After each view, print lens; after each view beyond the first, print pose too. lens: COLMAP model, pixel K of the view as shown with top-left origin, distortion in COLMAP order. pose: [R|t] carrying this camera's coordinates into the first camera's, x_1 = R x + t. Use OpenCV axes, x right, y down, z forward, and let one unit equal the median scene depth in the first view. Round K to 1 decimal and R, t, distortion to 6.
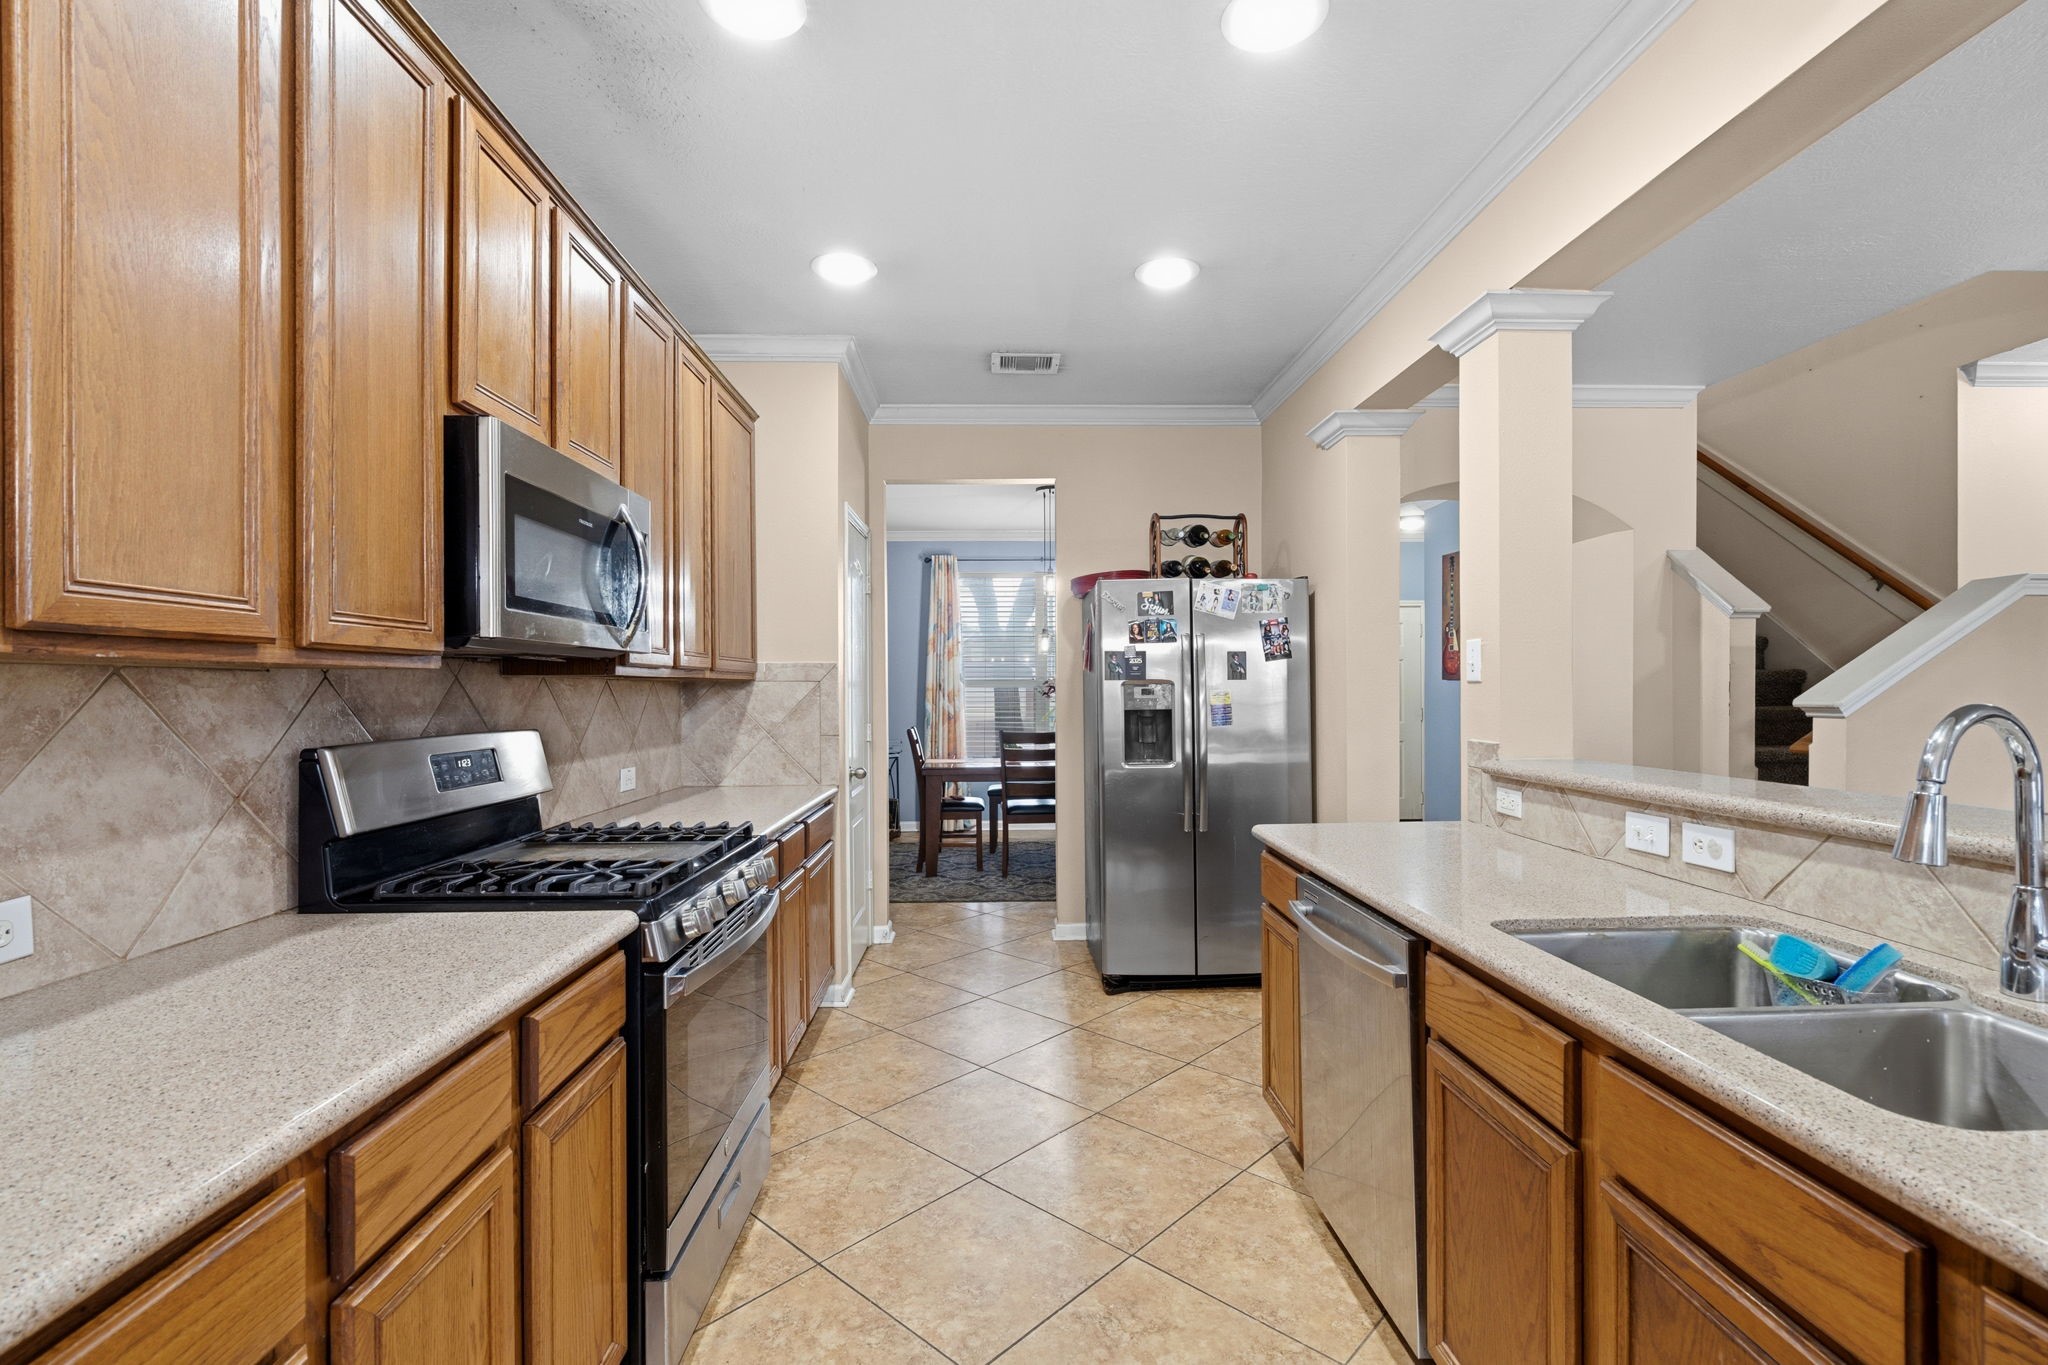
lens RADIAL K [[918.0, 0, 1026.1], [0, 918.0, 694.6], [0, 0, 1]] dist [-0.004236, 0.000809]
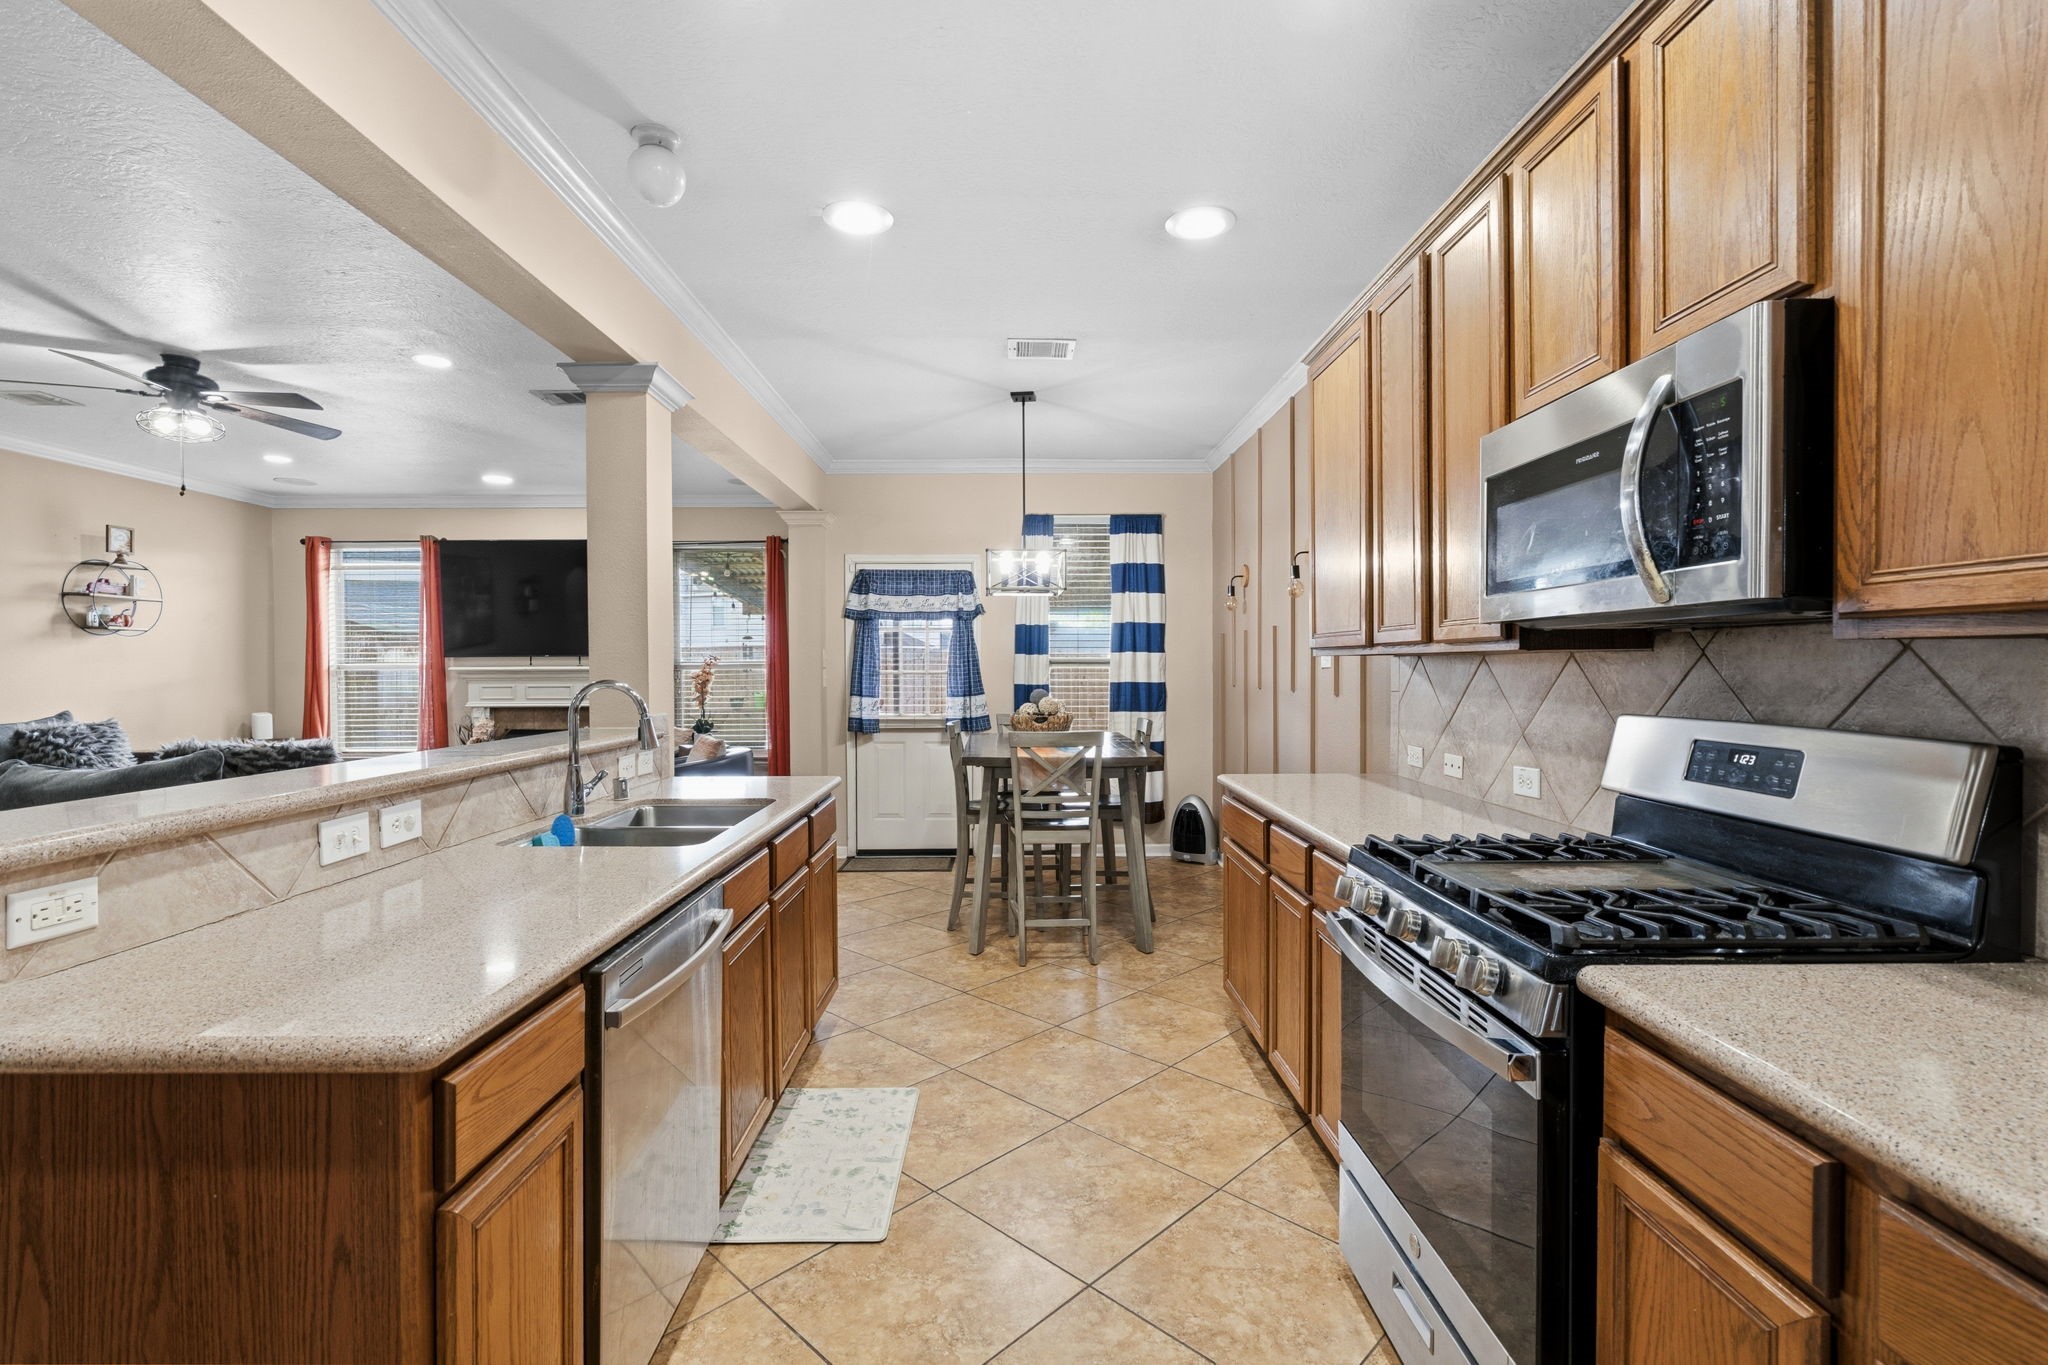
lens RADIAL K [[918.0, 0, 1026.1], [0, 918.0, 694.6], [0, 0, 1]] dist [-0.004236, 0.000809]
pose [[-0.999831, 0.007194, 0.016924, -0.002417], [0.007795, 0.999330, 0.035746, -0.007890], [-0.016655, 0.035872, -0.999218, 0.971124]]
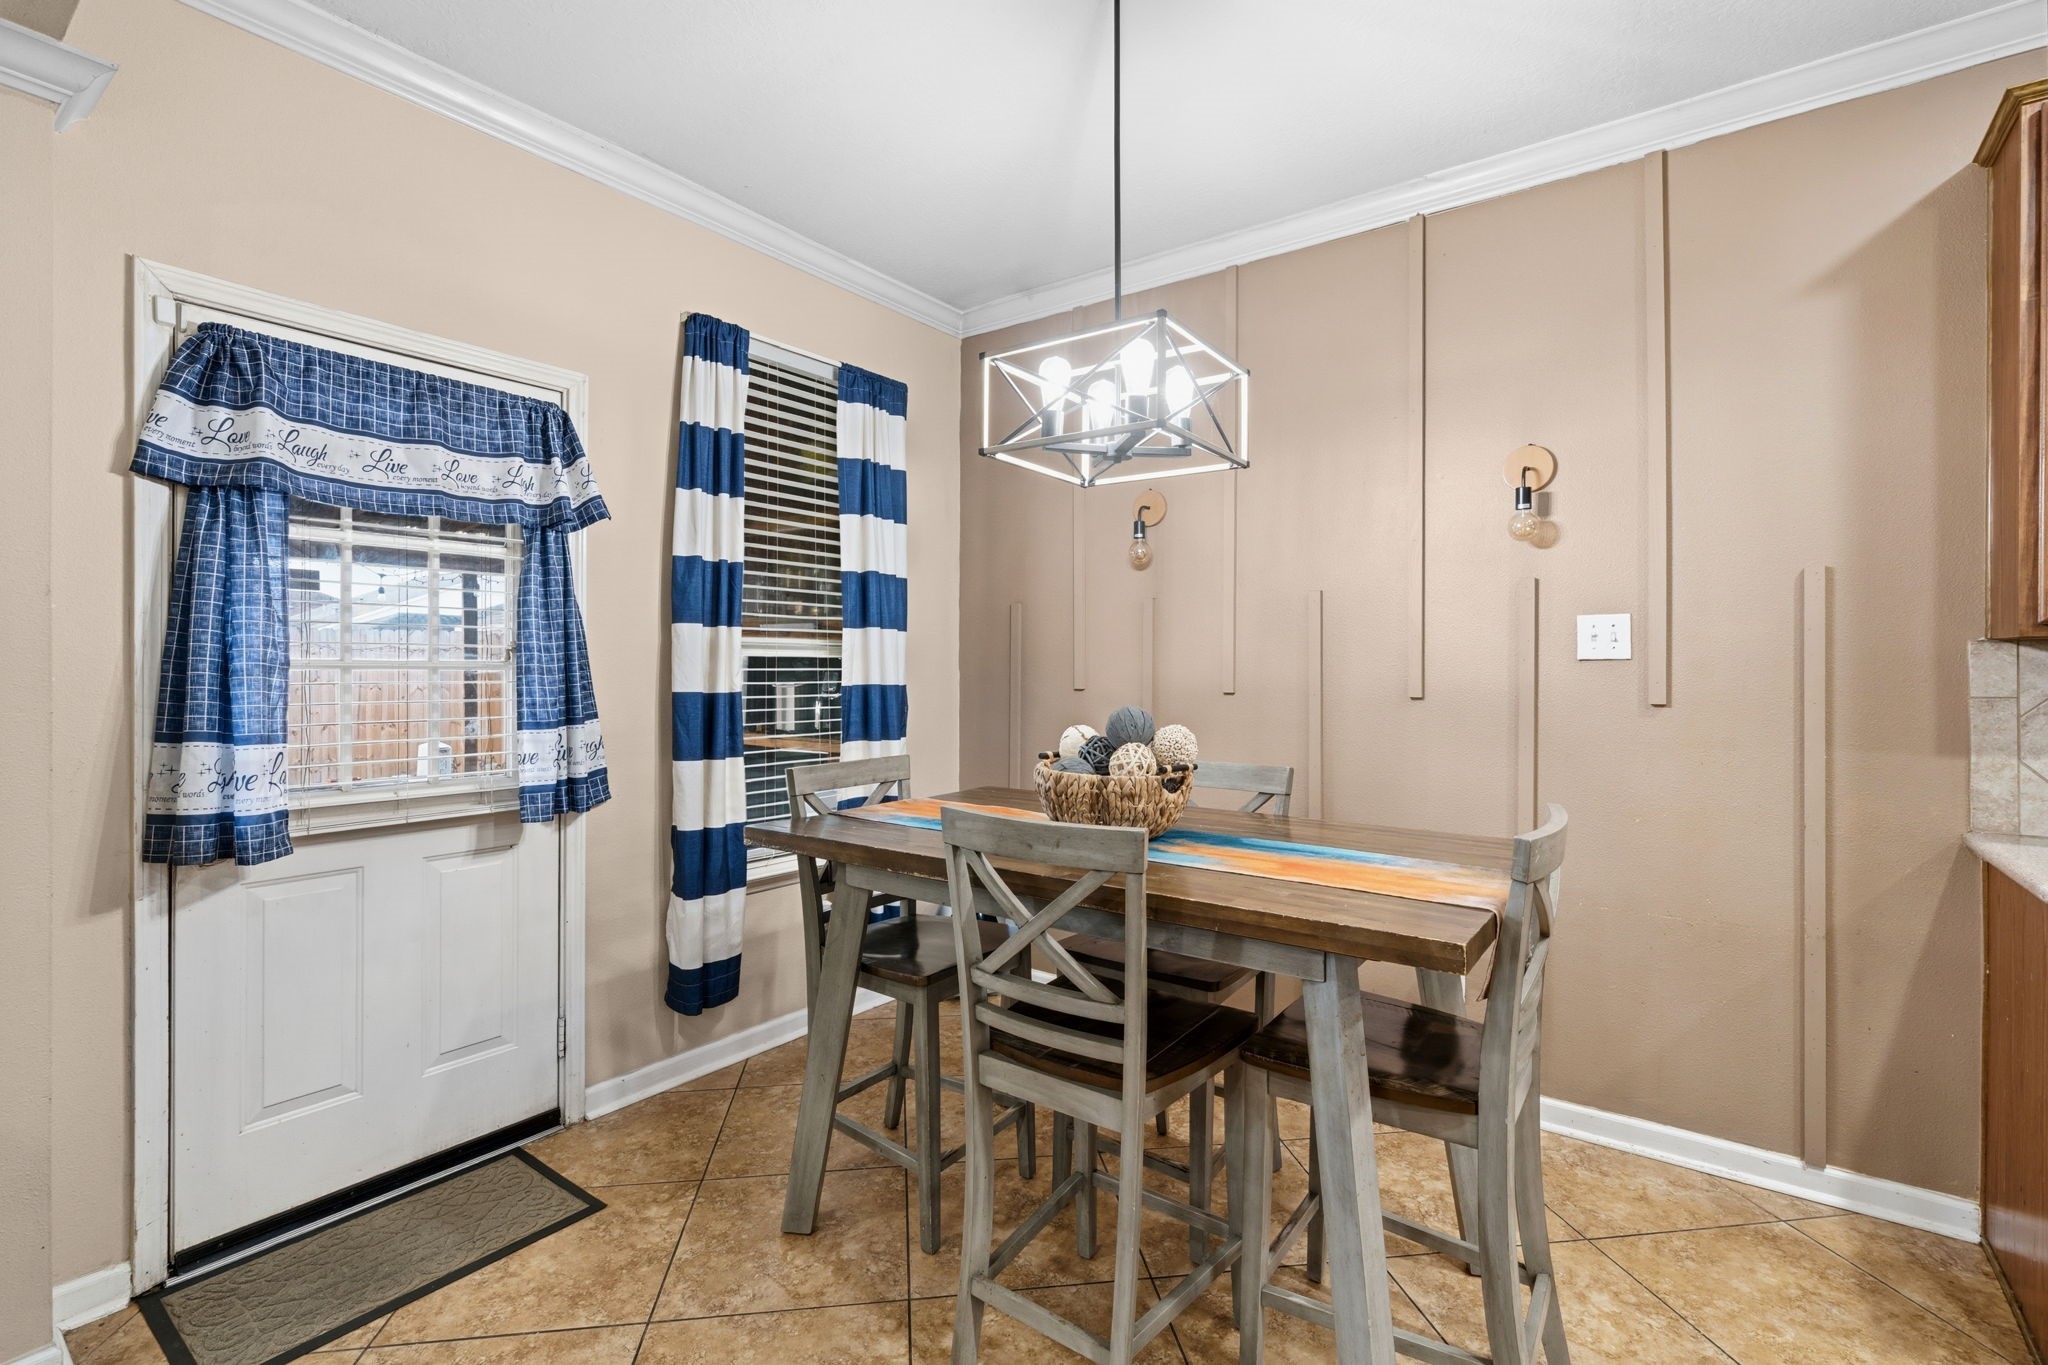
lens RADIAL K [[919.0, 0, 1015.4], [0, 919.0, 667.4], [0, 0, 1]] dist [-0.003729, 0.000128]
pose [[-0.630569, 0.005592, -0.776113, 0.440232], [-0.005865, 0.999911, 0.011970, 0.003344], [0.776111, 0.012100, -0.630481, -0.036095]]
